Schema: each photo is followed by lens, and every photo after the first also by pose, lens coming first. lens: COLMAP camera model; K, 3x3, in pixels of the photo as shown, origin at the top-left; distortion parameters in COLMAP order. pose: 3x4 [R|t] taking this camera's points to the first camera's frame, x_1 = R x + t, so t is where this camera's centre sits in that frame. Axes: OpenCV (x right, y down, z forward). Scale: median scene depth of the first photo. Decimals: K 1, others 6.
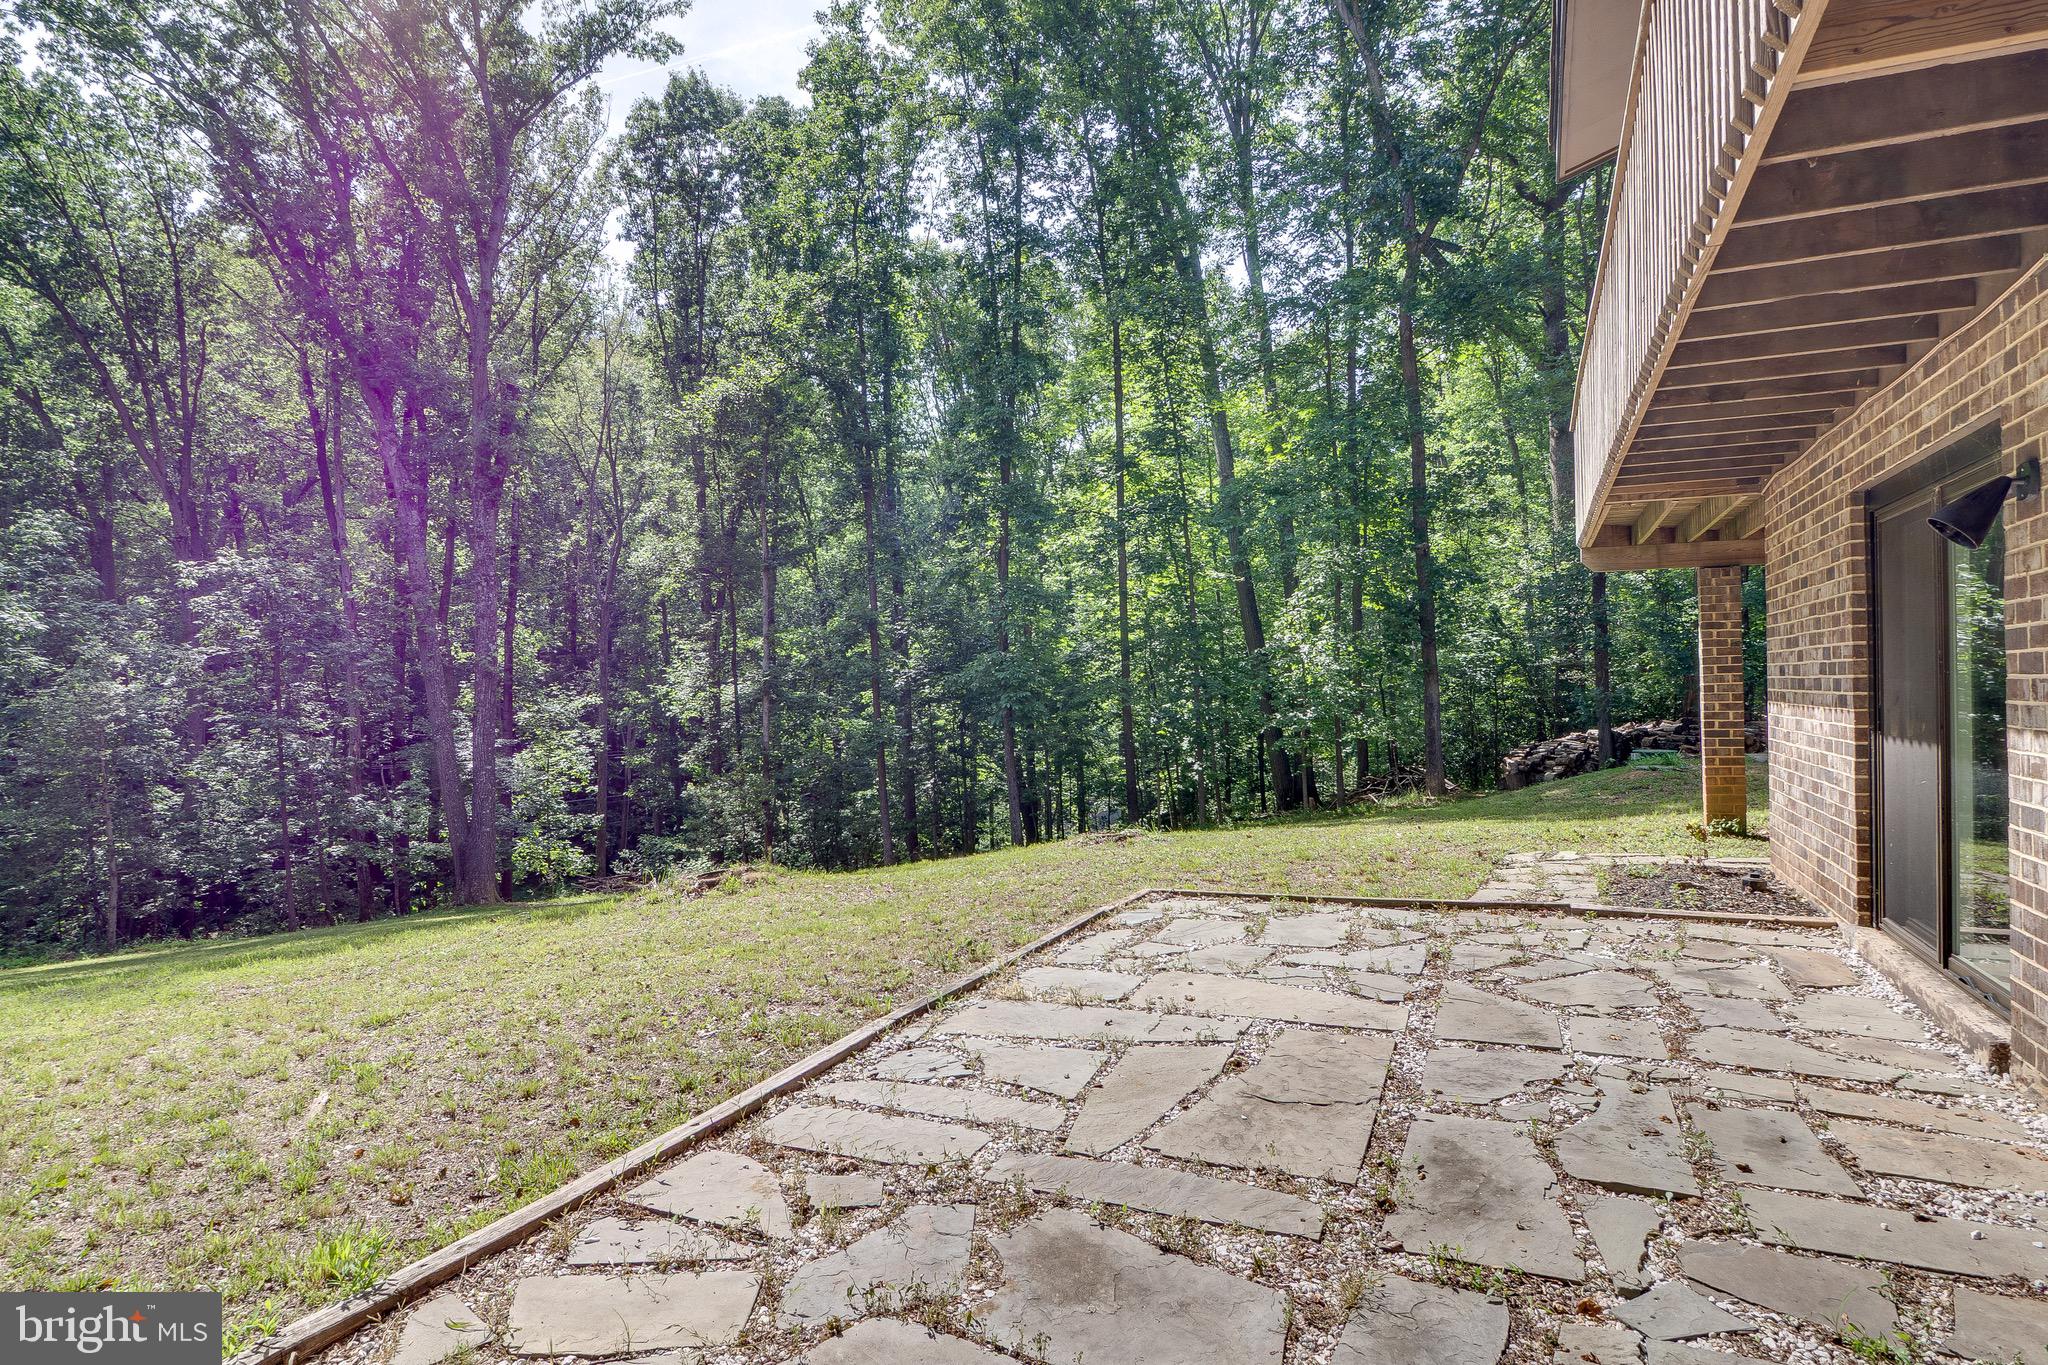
lens RADIAL K [[1120.2, 0, 1005.2], [0, 1120.2, 693.2], [0, 0, 1]] dist [-0.003265, -0.000973]
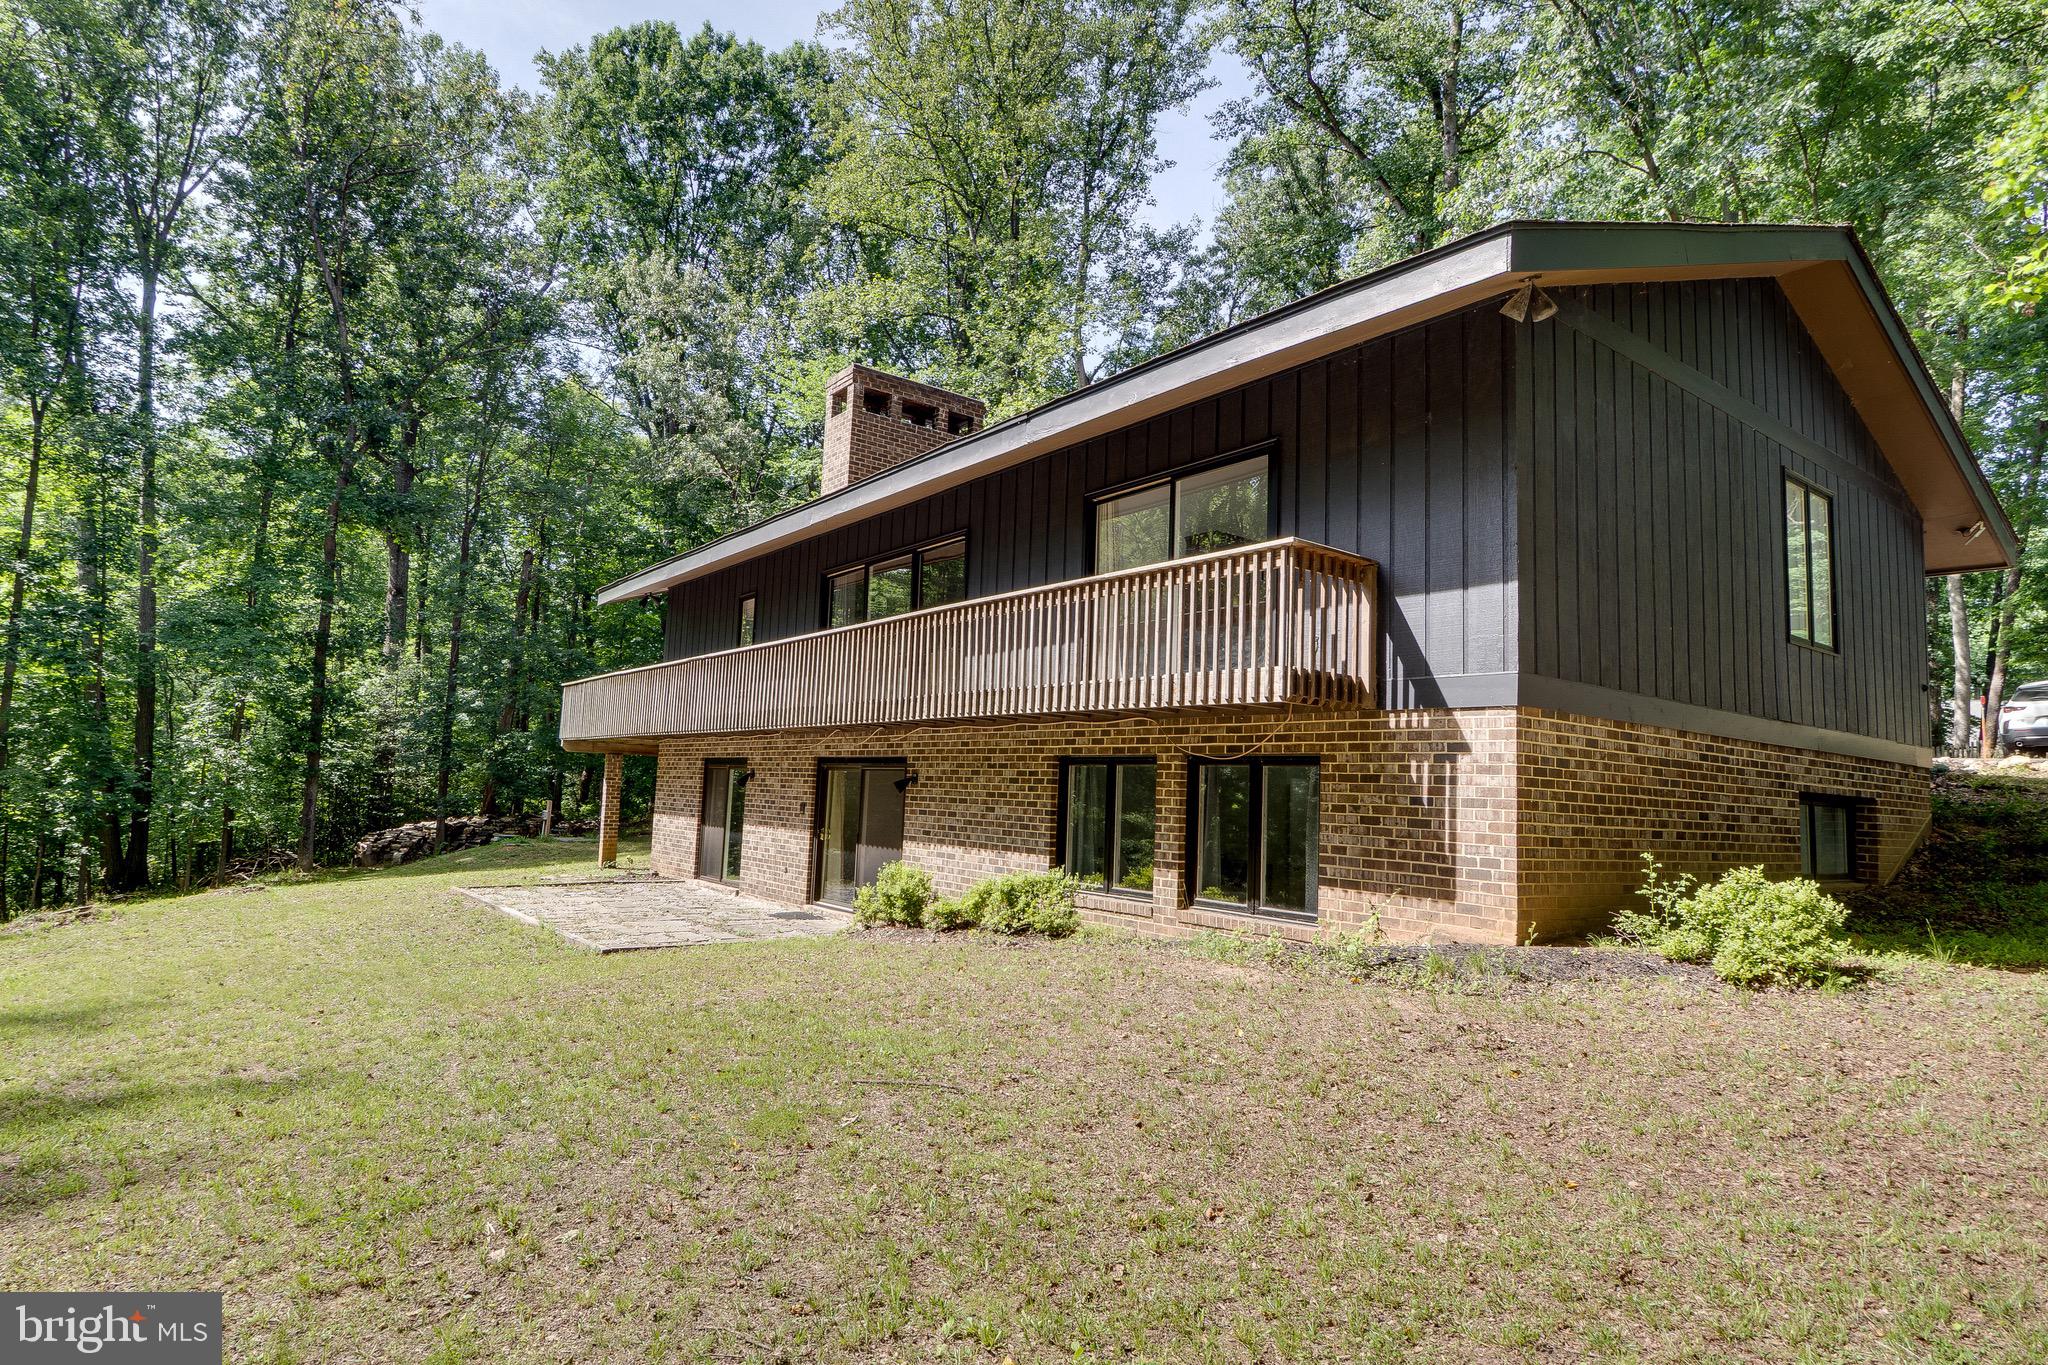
lens RADIAL K [[1120.2, 0, 1005.2], [0, 1120.2, 693.2], [0, 0, 1]] dist [-0.003265, -0.000973]
pose [[0.472705, 0.116330, 0.873509, -0.379644], [-0.043820, 0.993125, -0.108547, -0.007023], [-0.880131, 0.013034, 0.474553, -0.305915]]
